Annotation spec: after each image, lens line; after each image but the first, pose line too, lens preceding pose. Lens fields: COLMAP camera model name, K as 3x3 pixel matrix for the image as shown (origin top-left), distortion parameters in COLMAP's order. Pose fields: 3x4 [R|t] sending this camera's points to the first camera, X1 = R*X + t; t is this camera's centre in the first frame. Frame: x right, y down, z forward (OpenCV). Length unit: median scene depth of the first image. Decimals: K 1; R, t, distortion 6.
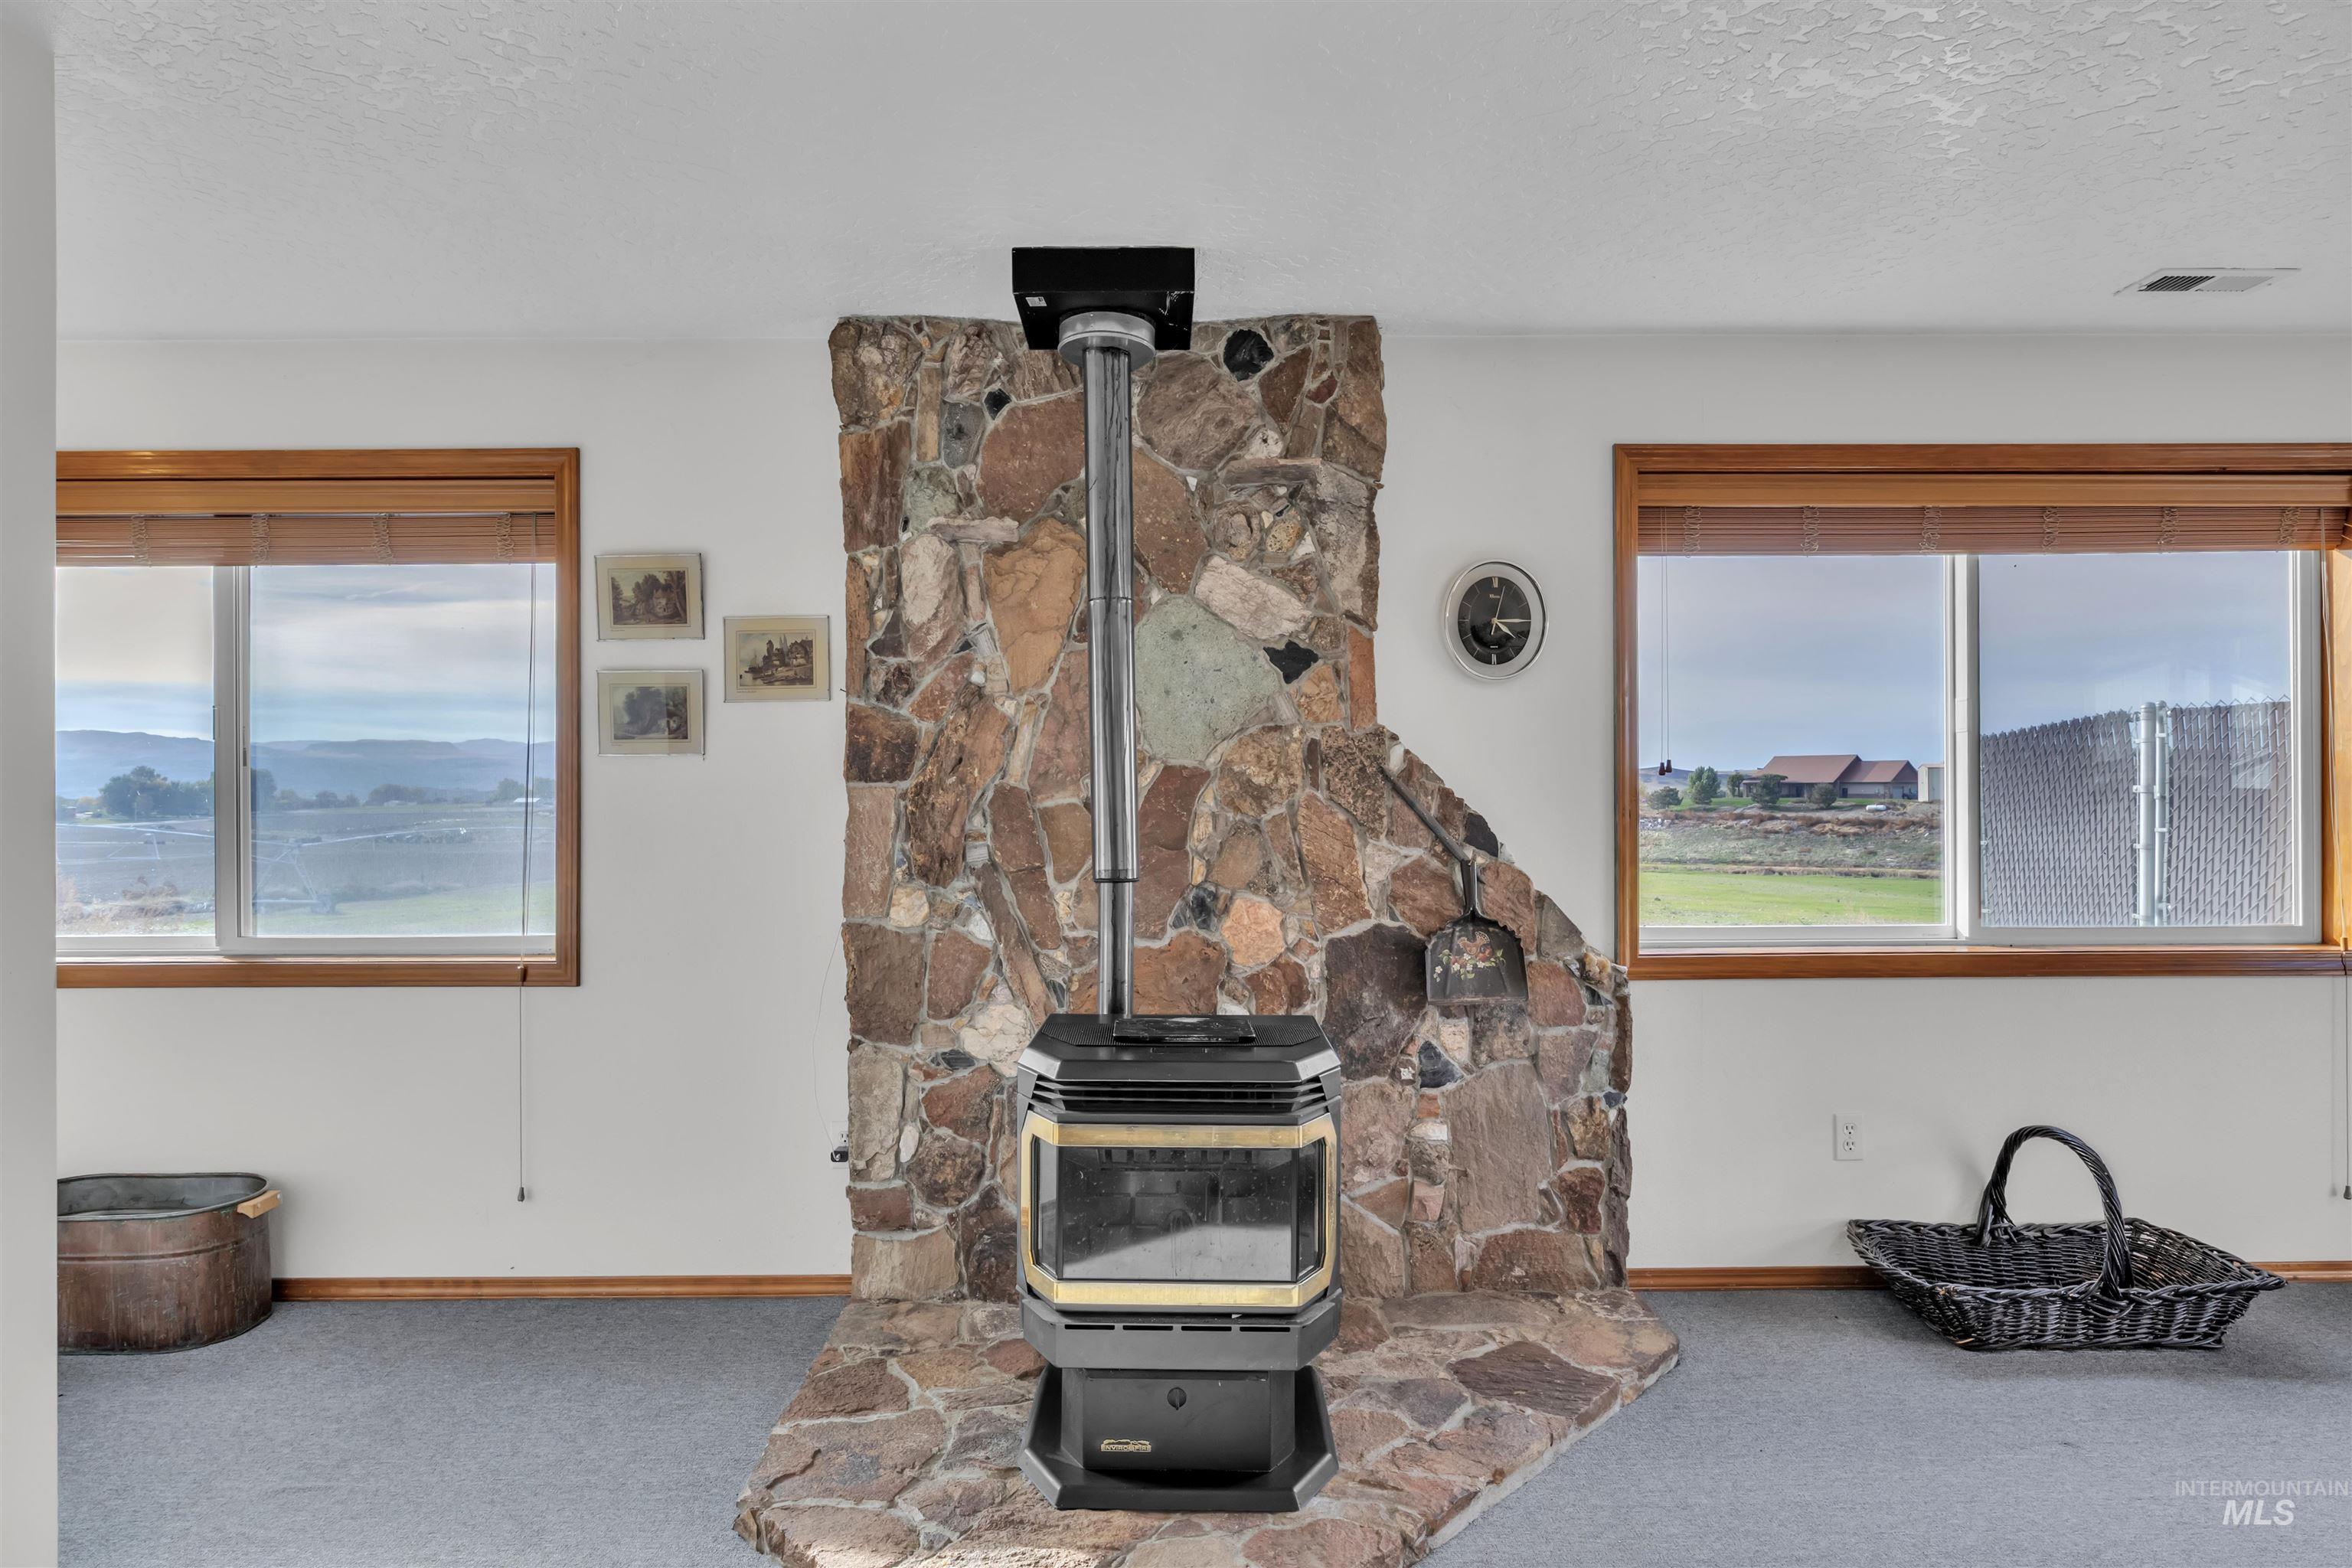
lens RADIAL K [[1324.4, 0, 1176.0], [0, 1324.4, 784.0], [0, 0, 1]] dist [-0.003405, 0.000678]
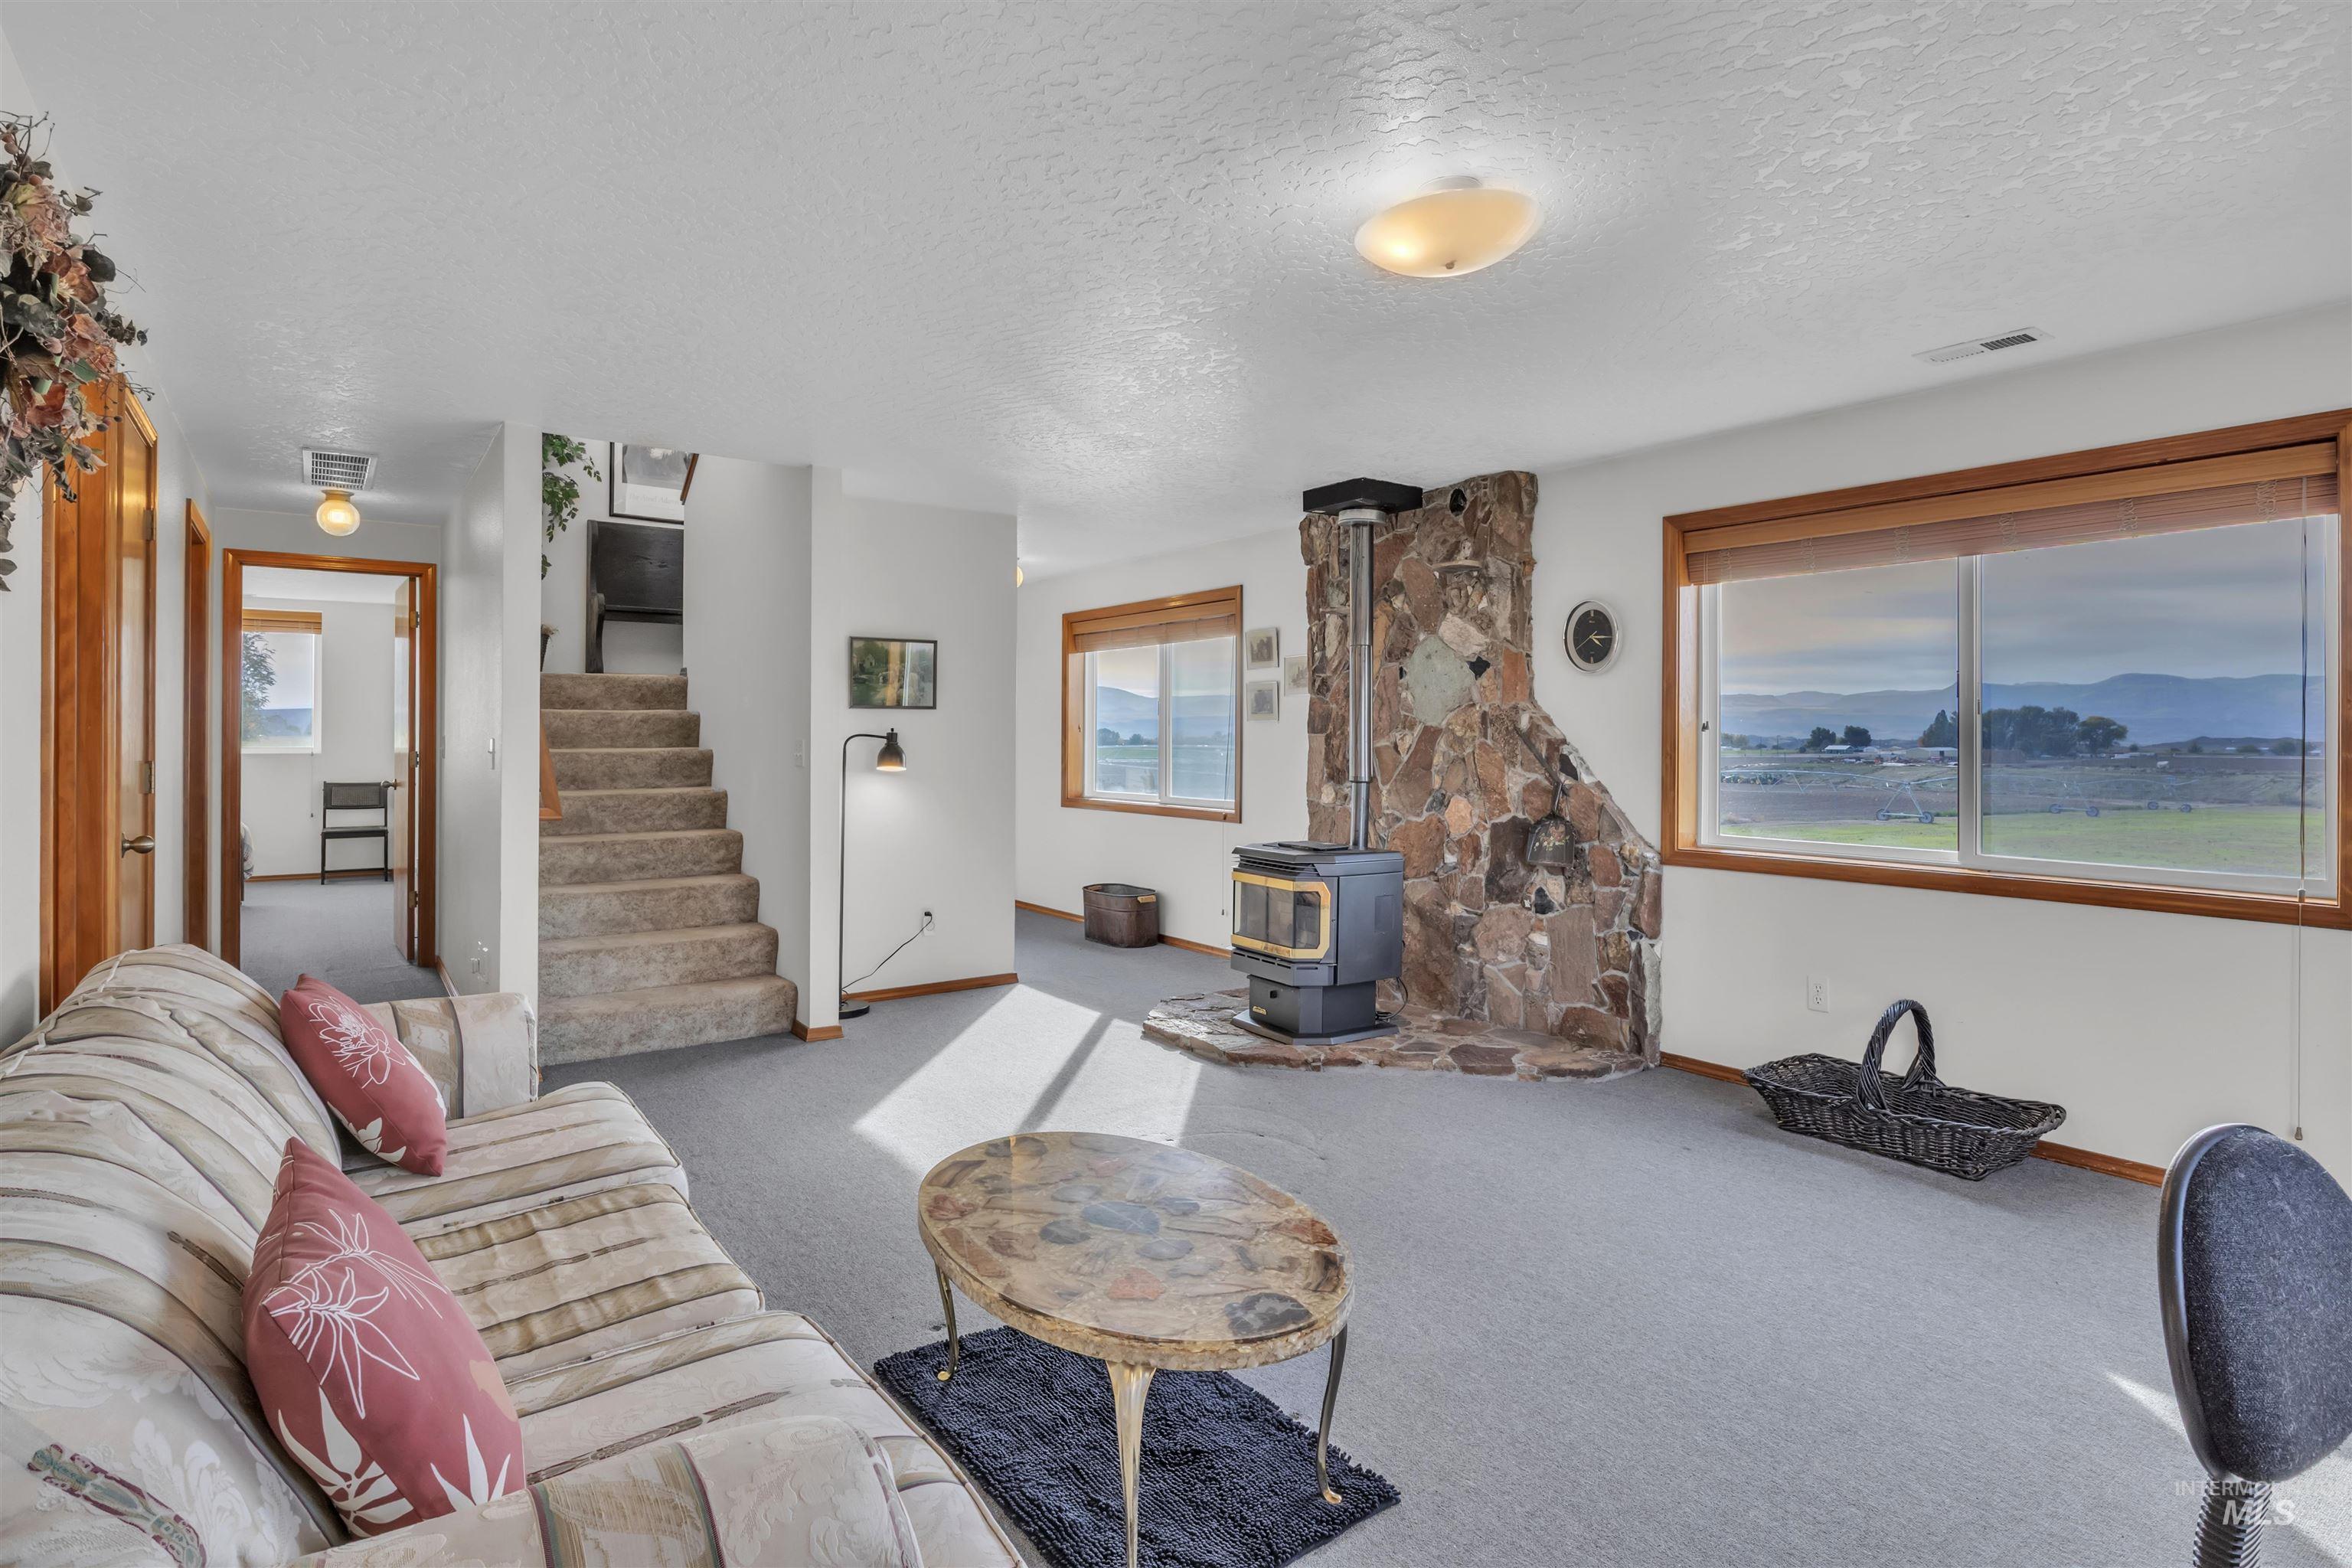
lens RADIAL K [[1173.3, 0, 1185.1], [0, 1173.3, 737.5], [0, 0, 1]] dist [-0.000042, -0.000040]
pose [[0.589783, 0.007237, -0.807529, 1.147680], [-0.004221, 0.999974, 0.005879, -0.005535], [0.807551, -0.000059, 0.589798, -0.265709]]
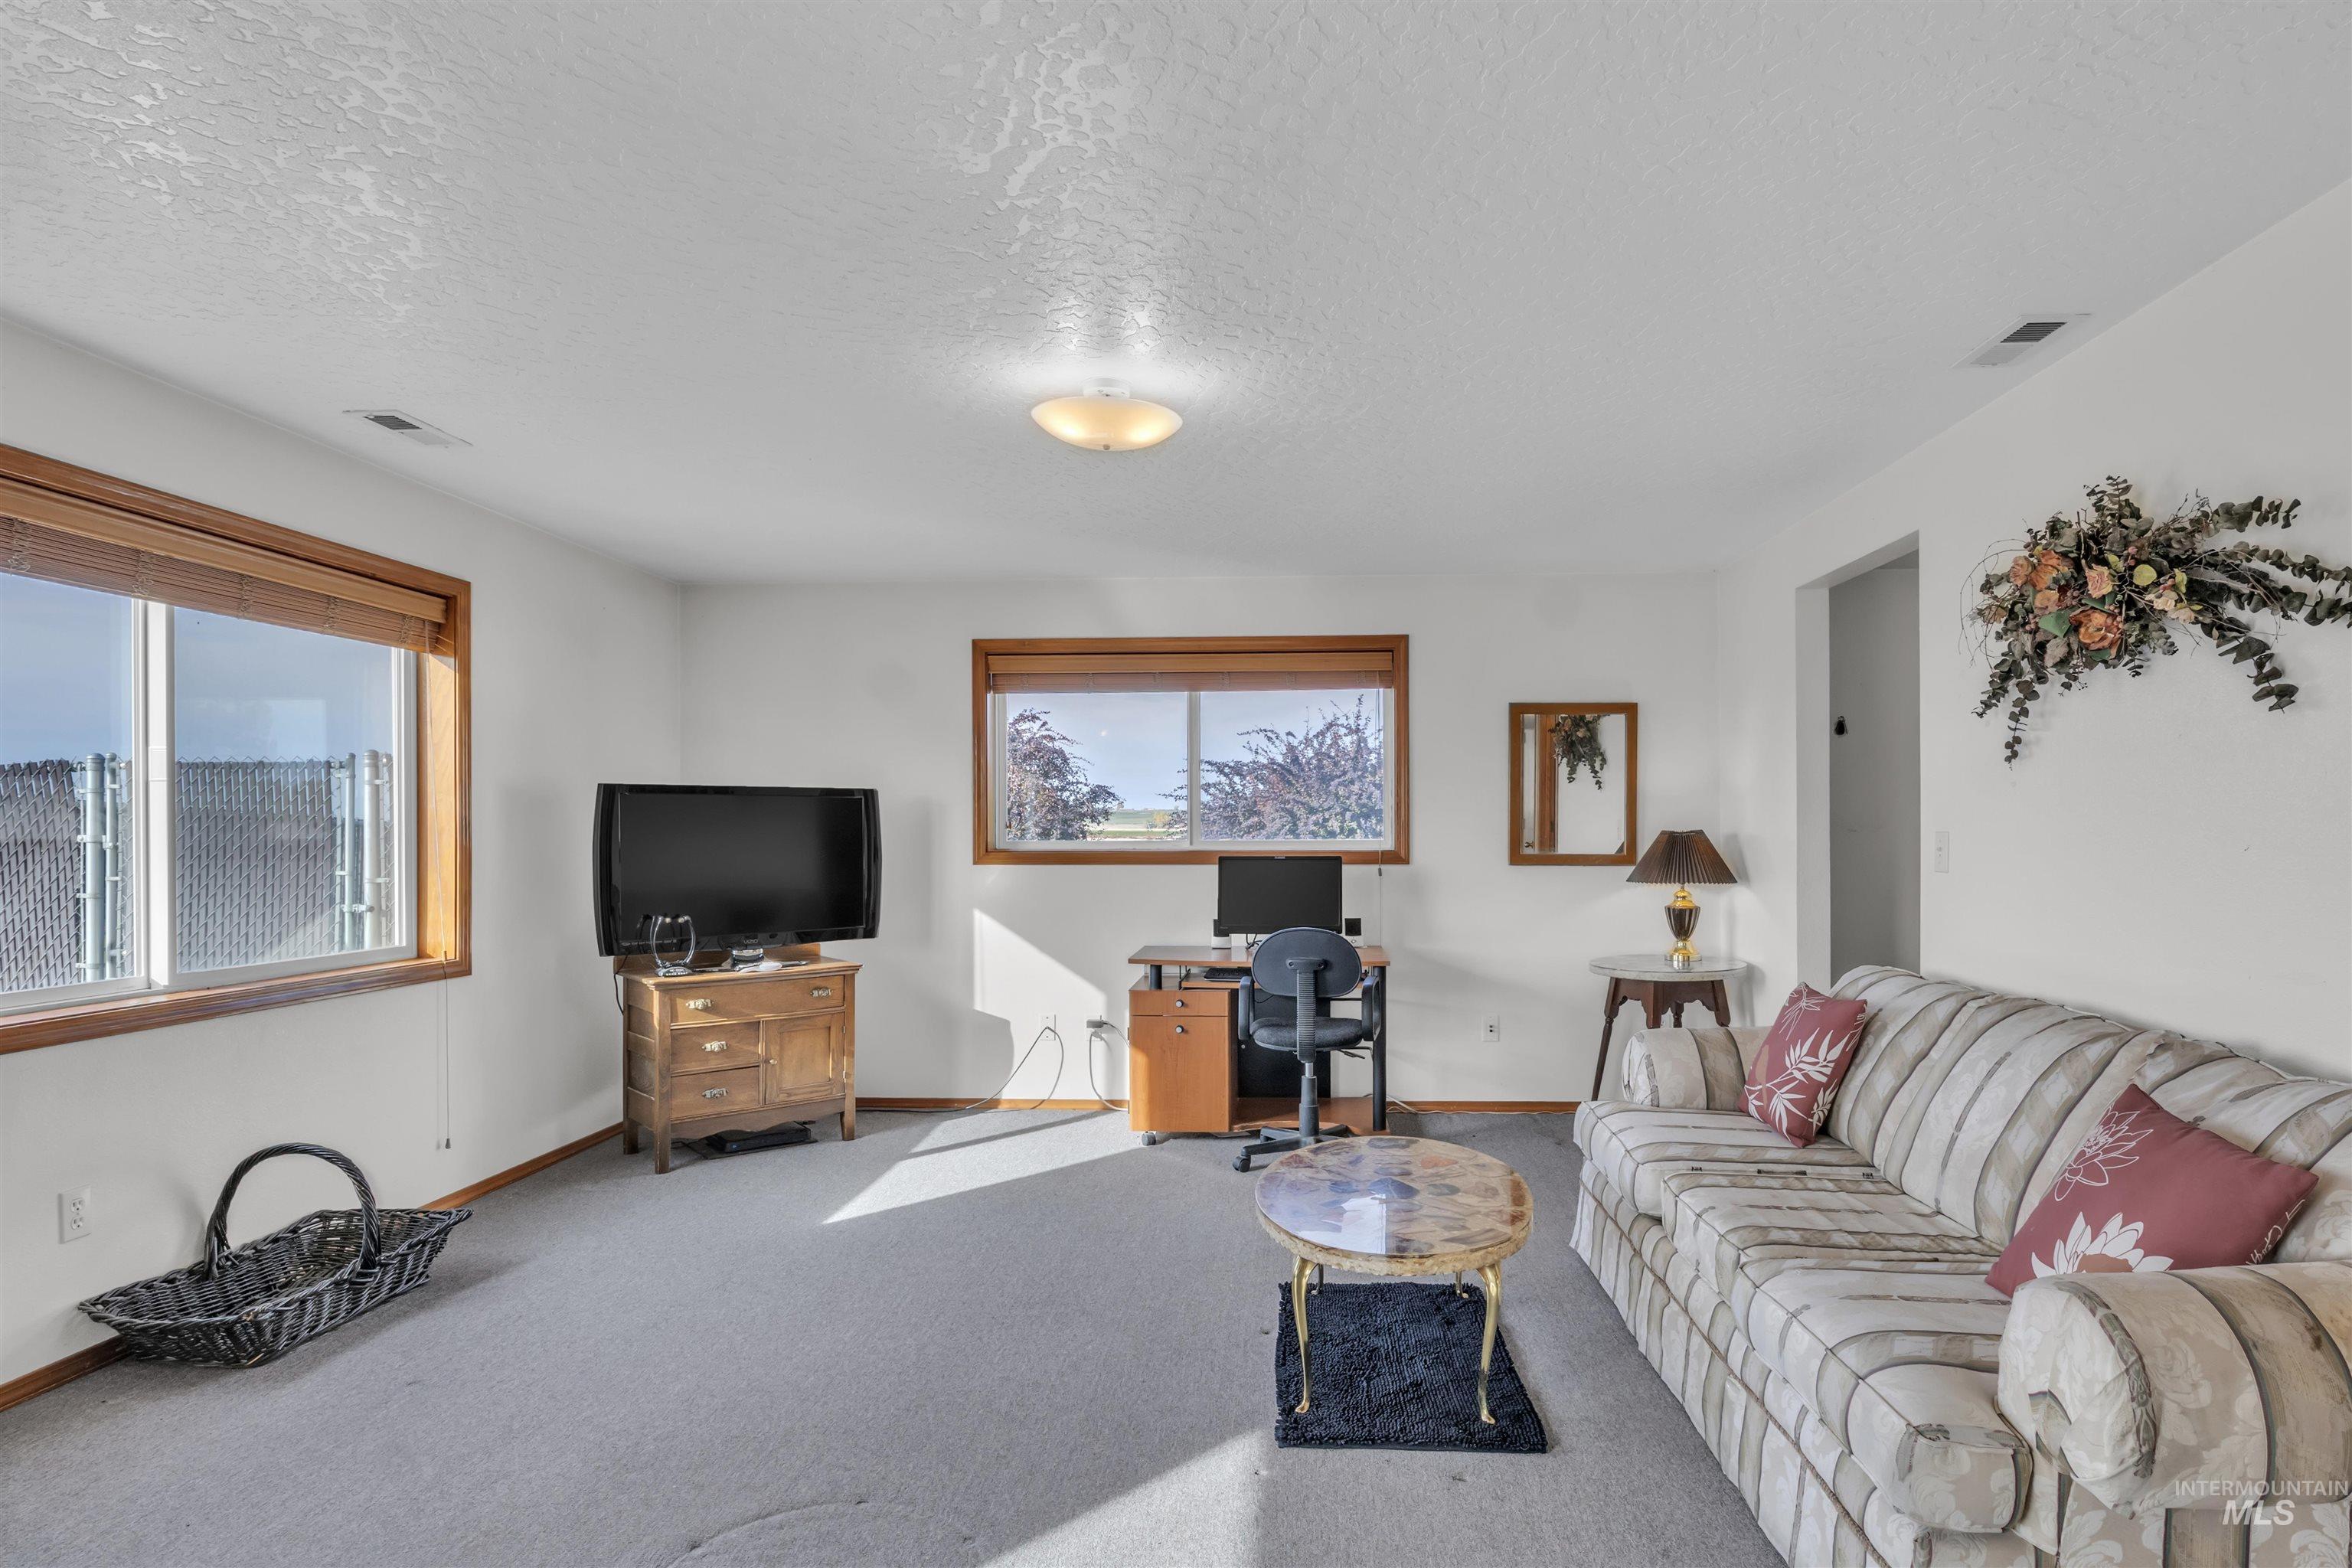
lens RADIAL K [[1261.0, 0, 1184.0], [0, 1261.0, 832.7], [0, 0, 1]] dist [0.000139, 0.000265]
pose [[0.109621, 0.003027, 0.993969, -0.282873], [-0.001121, 0.999995, -0.002922, 0.001639], [-0.993973, -0.000794, 0.109624, 0.130759]]
